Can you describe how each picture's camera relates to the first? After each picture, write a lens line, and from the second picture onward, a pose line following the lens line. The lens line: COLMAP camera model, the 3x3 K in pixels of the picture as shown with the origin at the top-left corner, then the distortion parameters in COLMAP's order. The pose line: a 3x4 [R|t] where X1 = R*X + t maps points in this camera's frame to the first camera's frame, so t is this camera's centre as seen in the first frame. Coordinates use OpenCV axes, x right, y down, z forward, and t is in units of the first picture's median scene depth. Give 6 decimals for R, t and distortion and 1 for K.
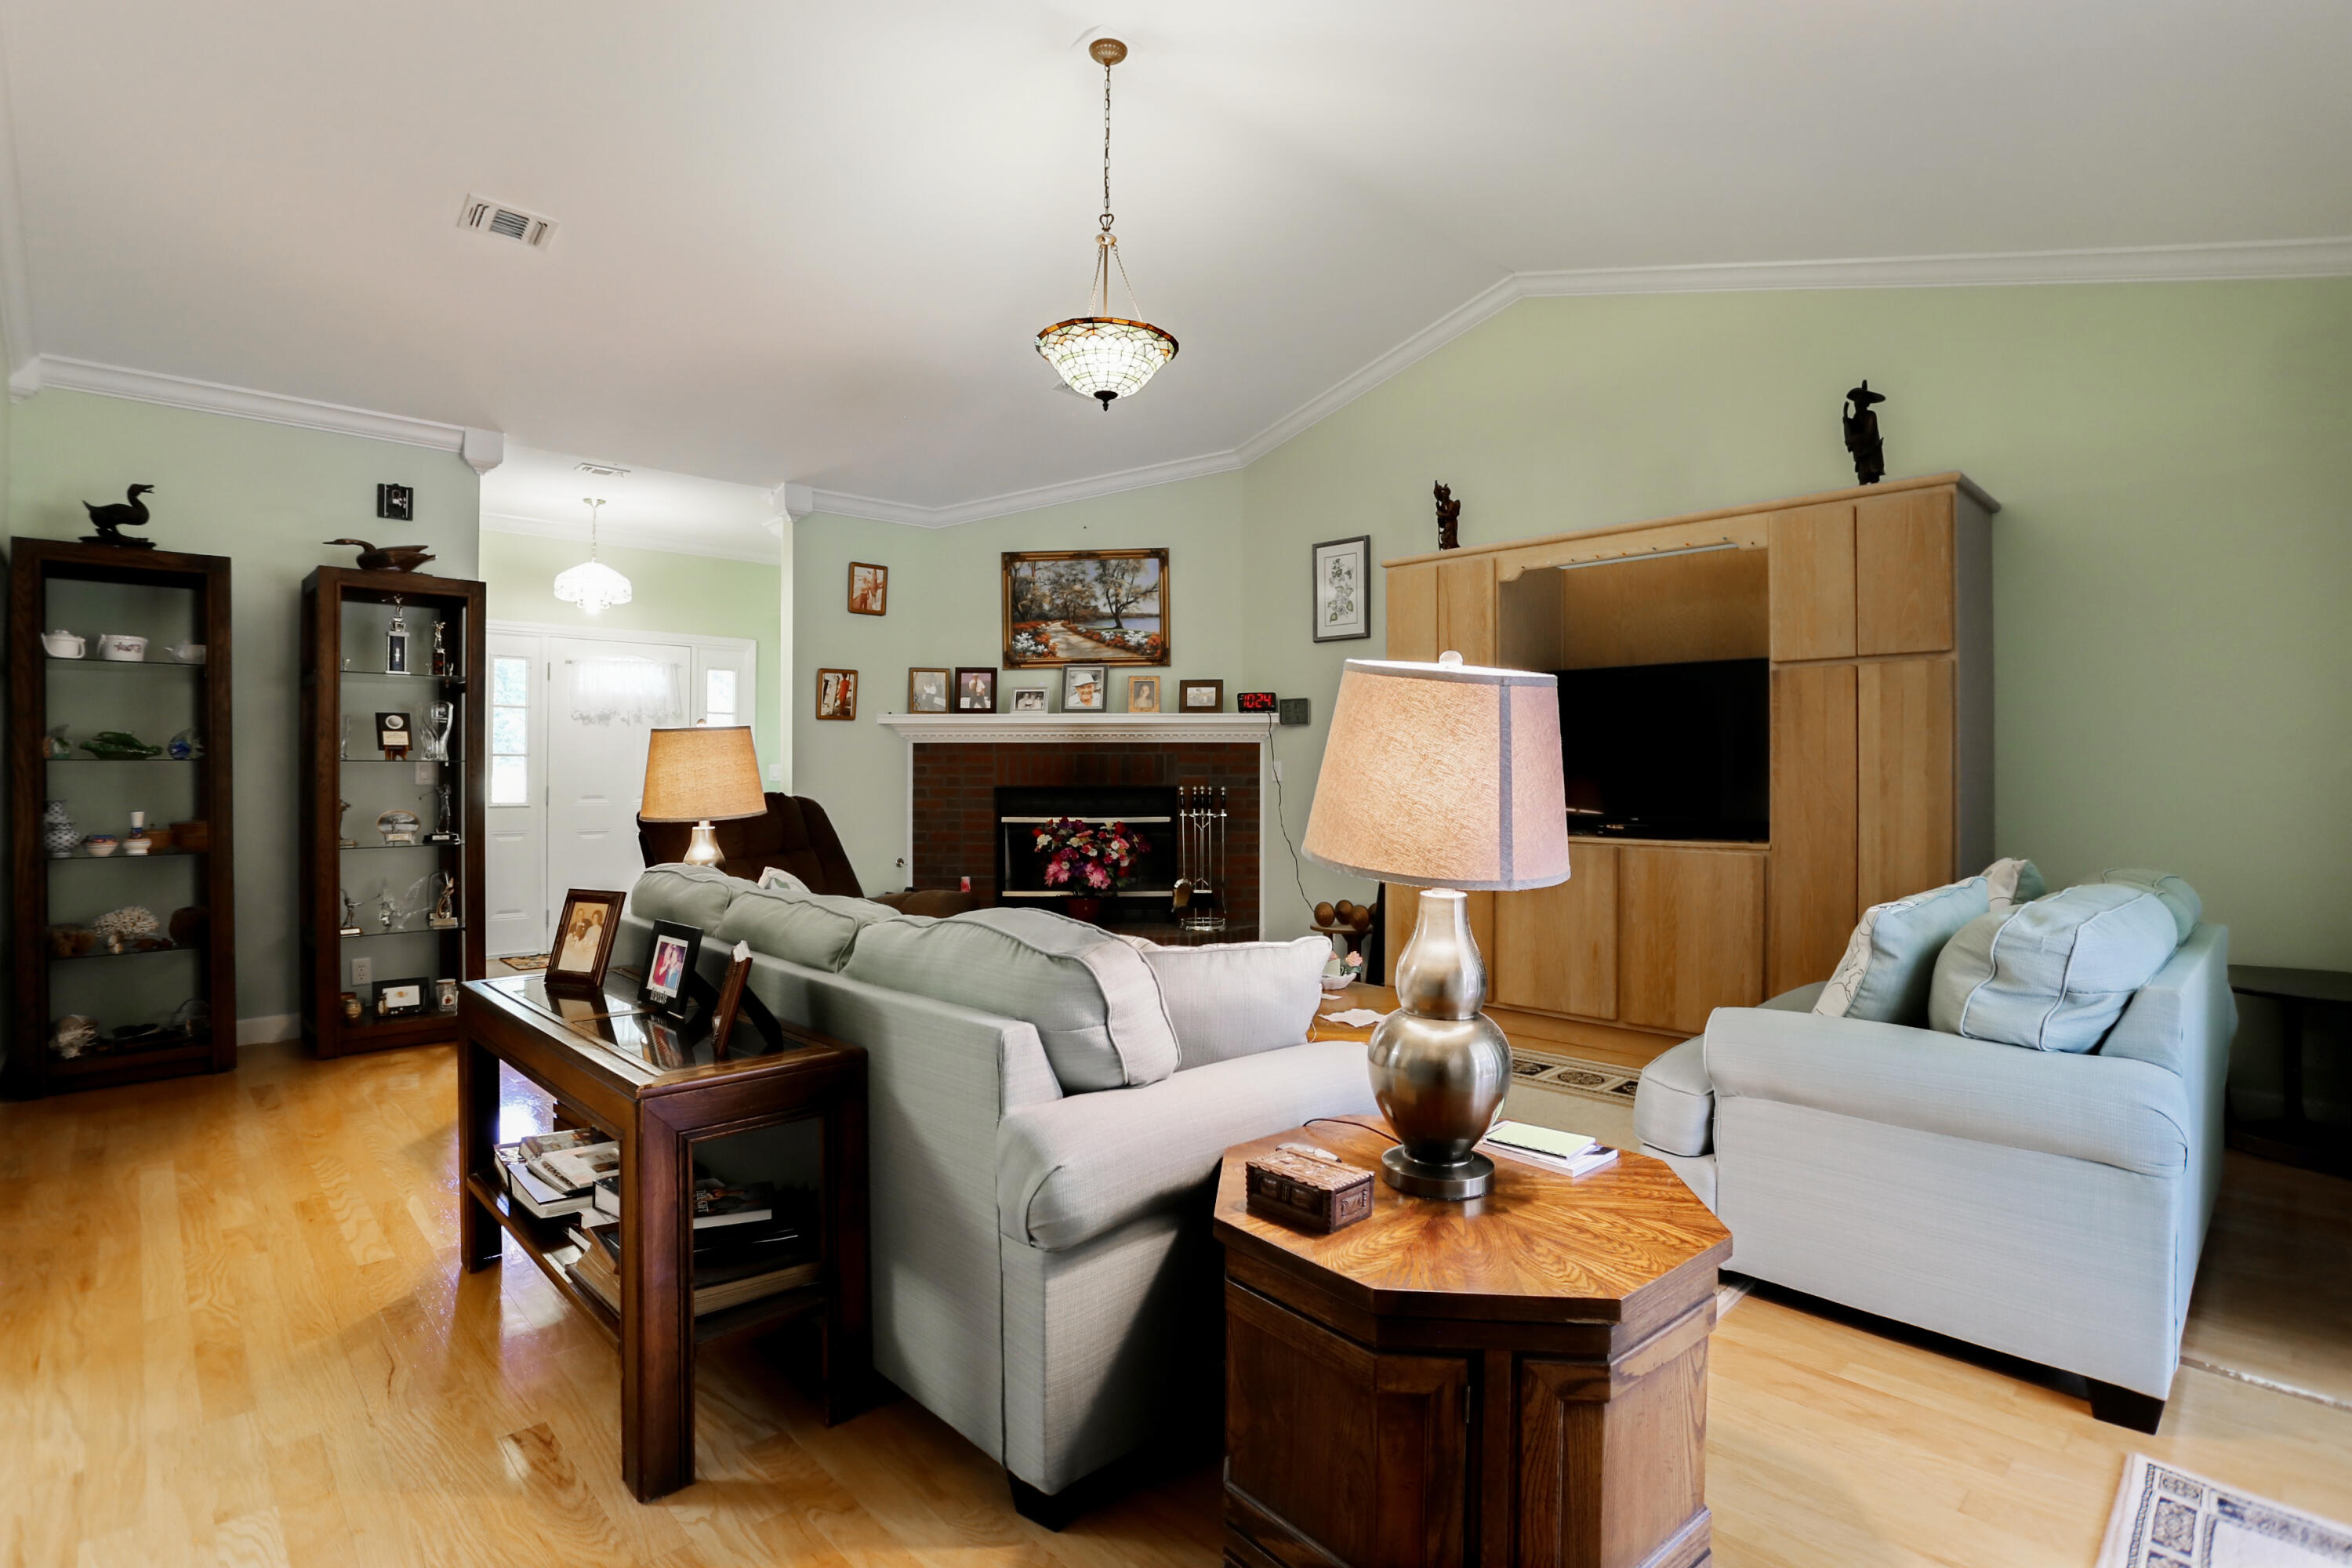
lens RADIAL K [[1162.6, 0, 1171.5], [0, 1162.6, 769.9], [0, 0, 1]] dist [-0.065168, 0.034981]
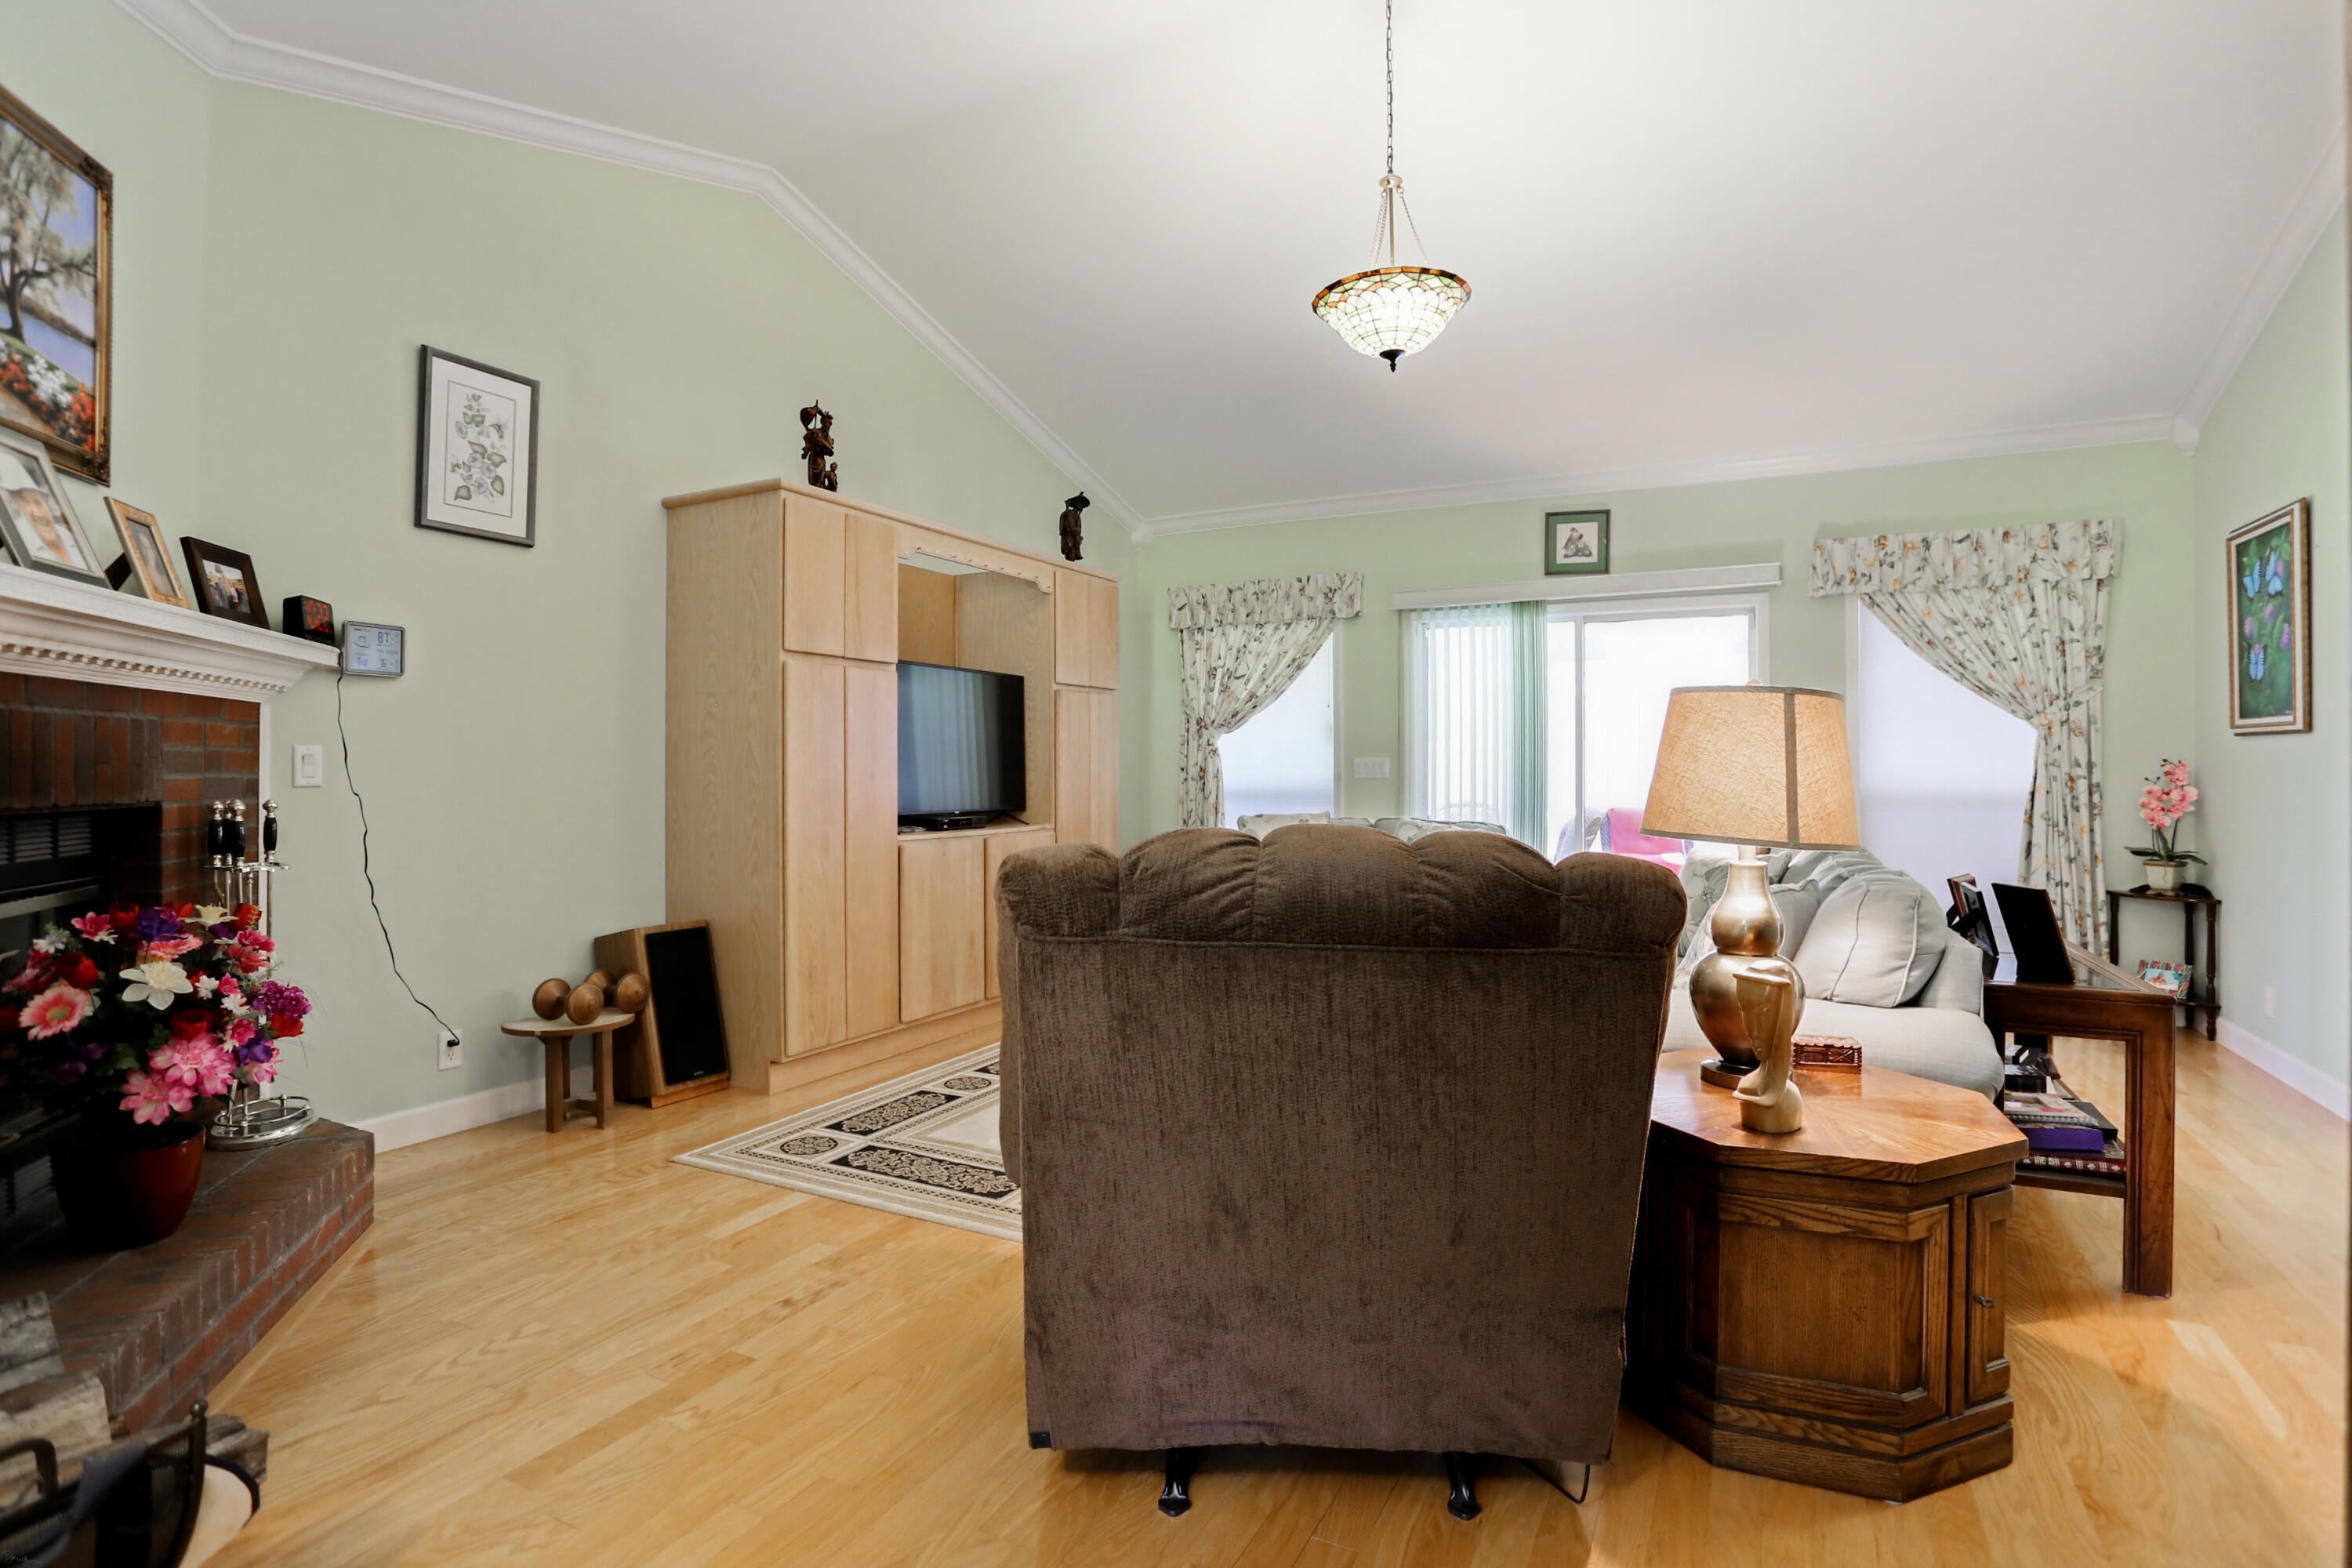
lens RADIAL K [[1184.2, 0, 1172.4], [0, 1184.2, 779.2], [0, 0, 1]] dist [-0.061445, 0.024453]
pose [[-0.335484, -0.007105, 0.942019, -0.469146], [-0.001697, 0.999974, 0.006938, 0.002827], [-0.942044, 0.000729, -0.335487, 0.798165]]
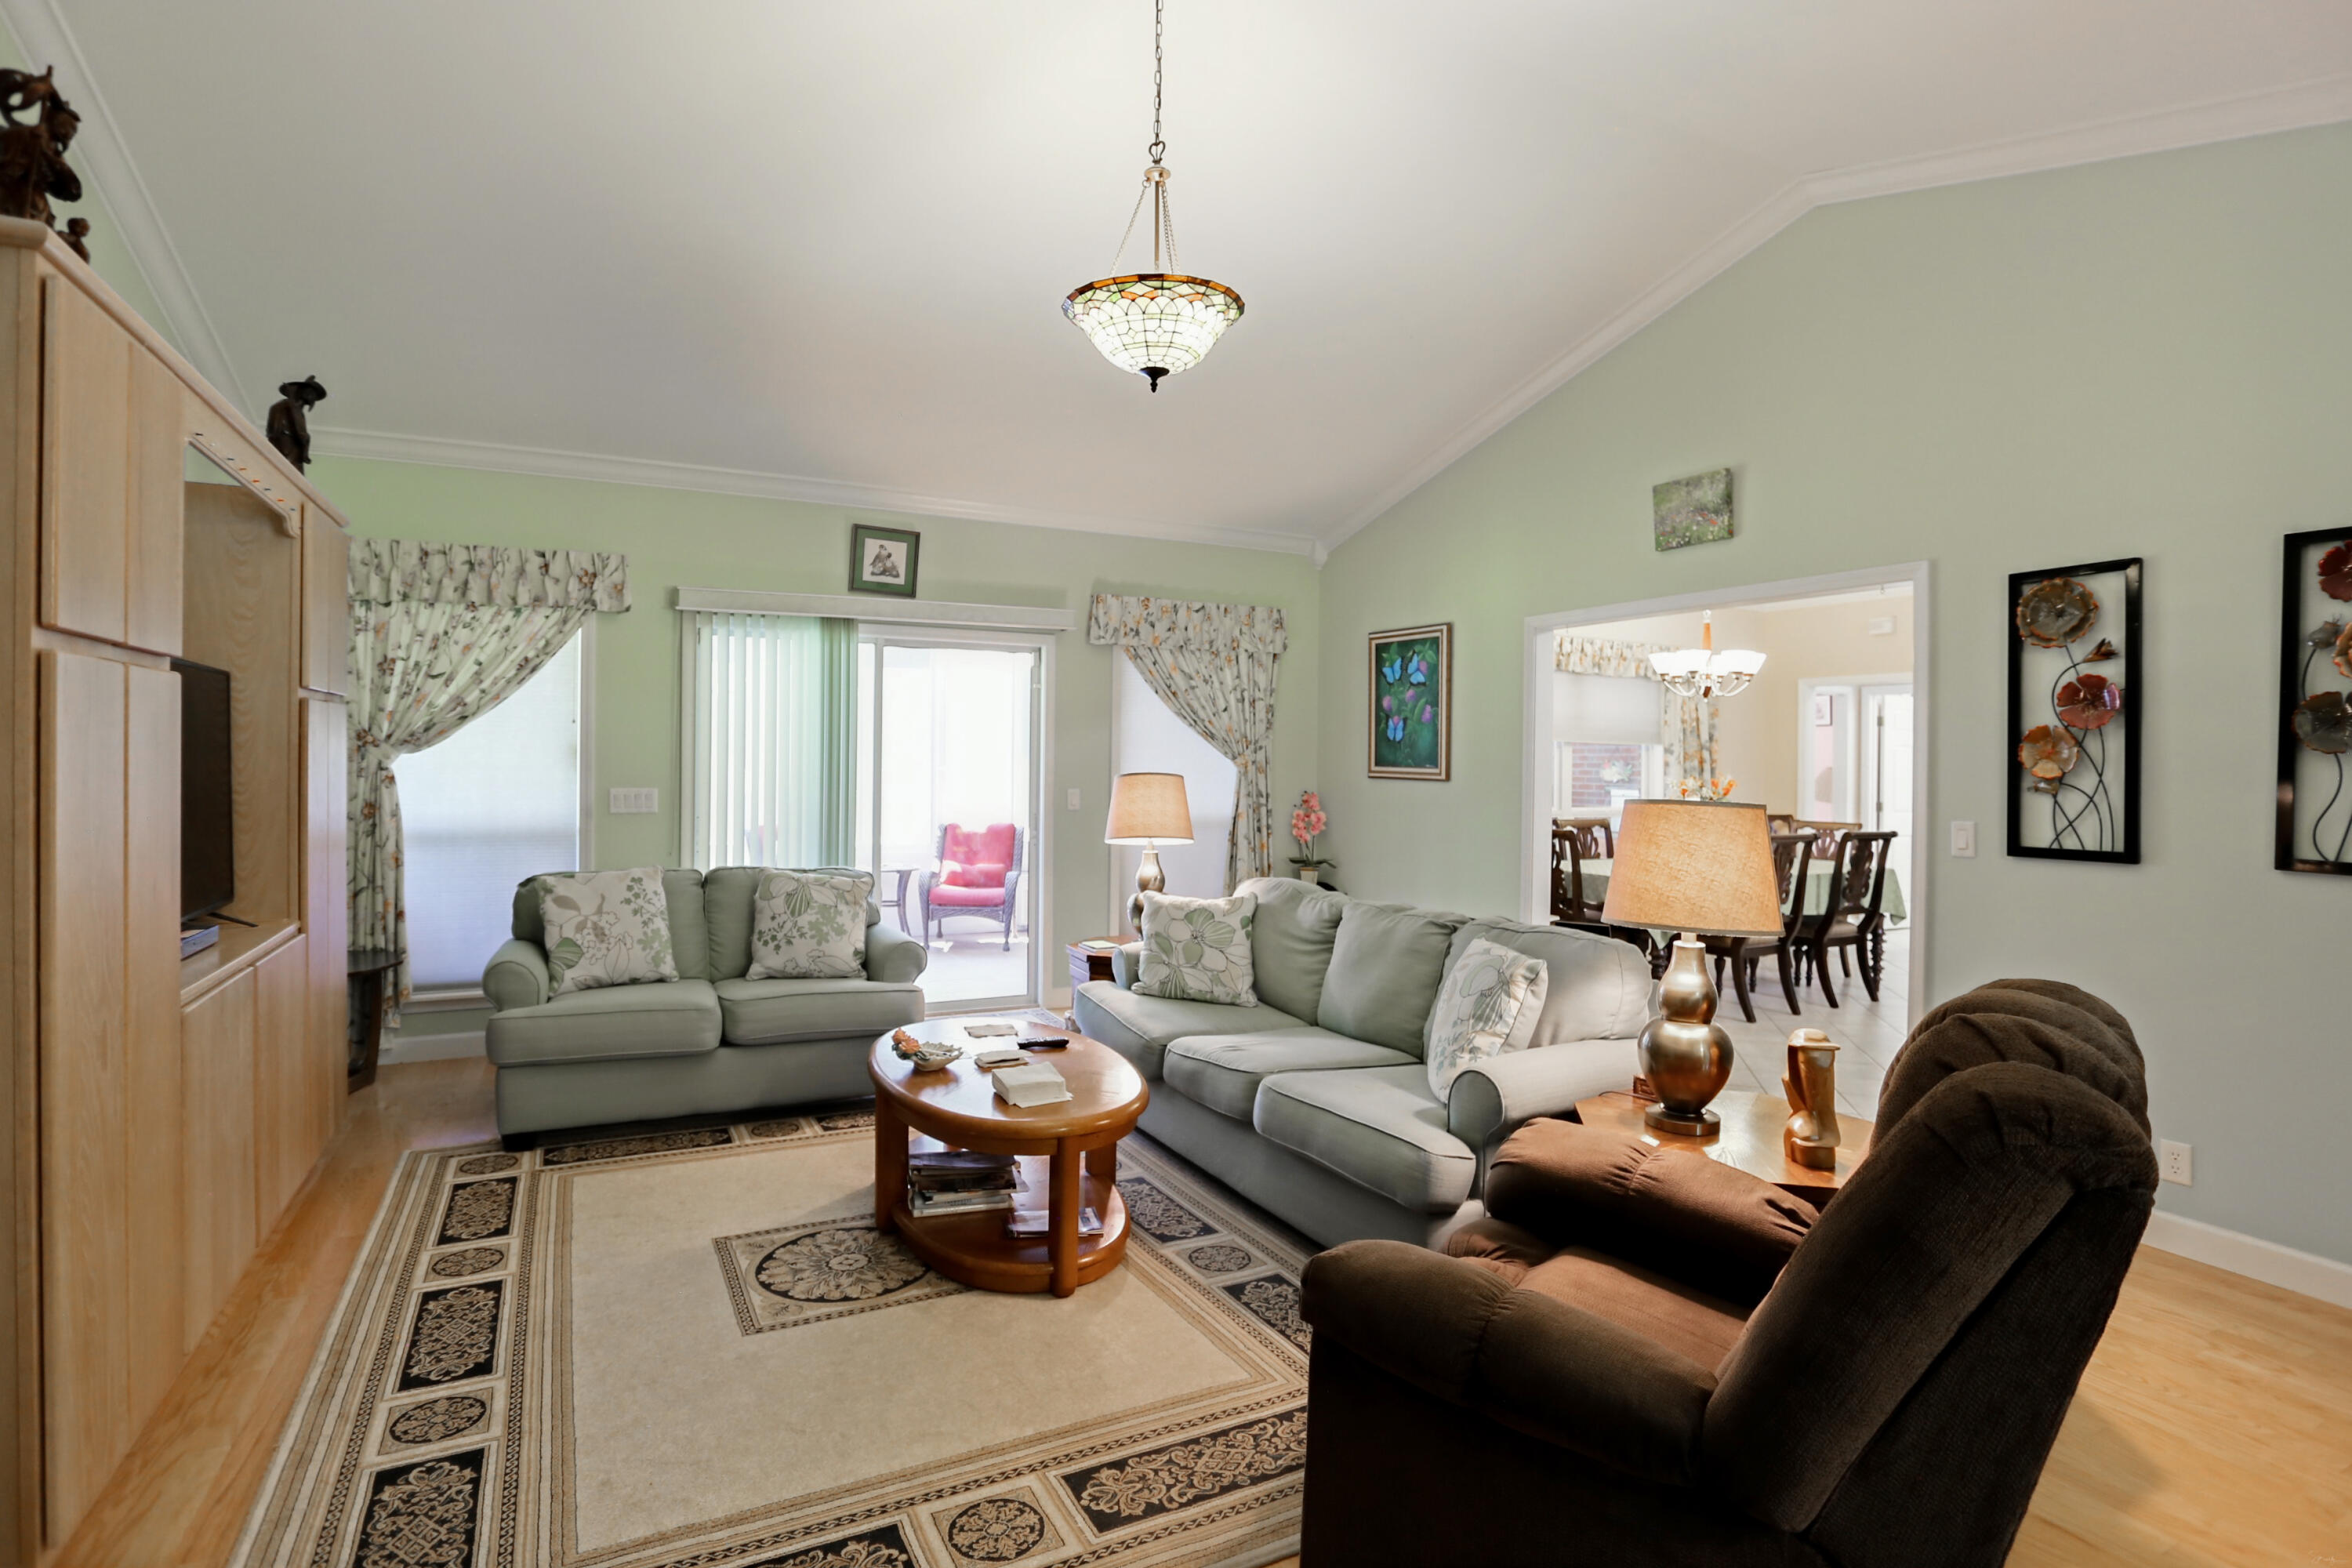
lens RADIAL K [[1162.6, 0, 1171.5], [0, 1162.6, 769.9], [0, 0, 1]] dist [-0.065168, 0.034981]
pose [[-0.961191, -0.013270, 0.275563, -0.155109], [-0.011749, 0.999905, 0.007170, -0.030422], [-0.275633, 0.003654, -0.961256, 0.952191]]
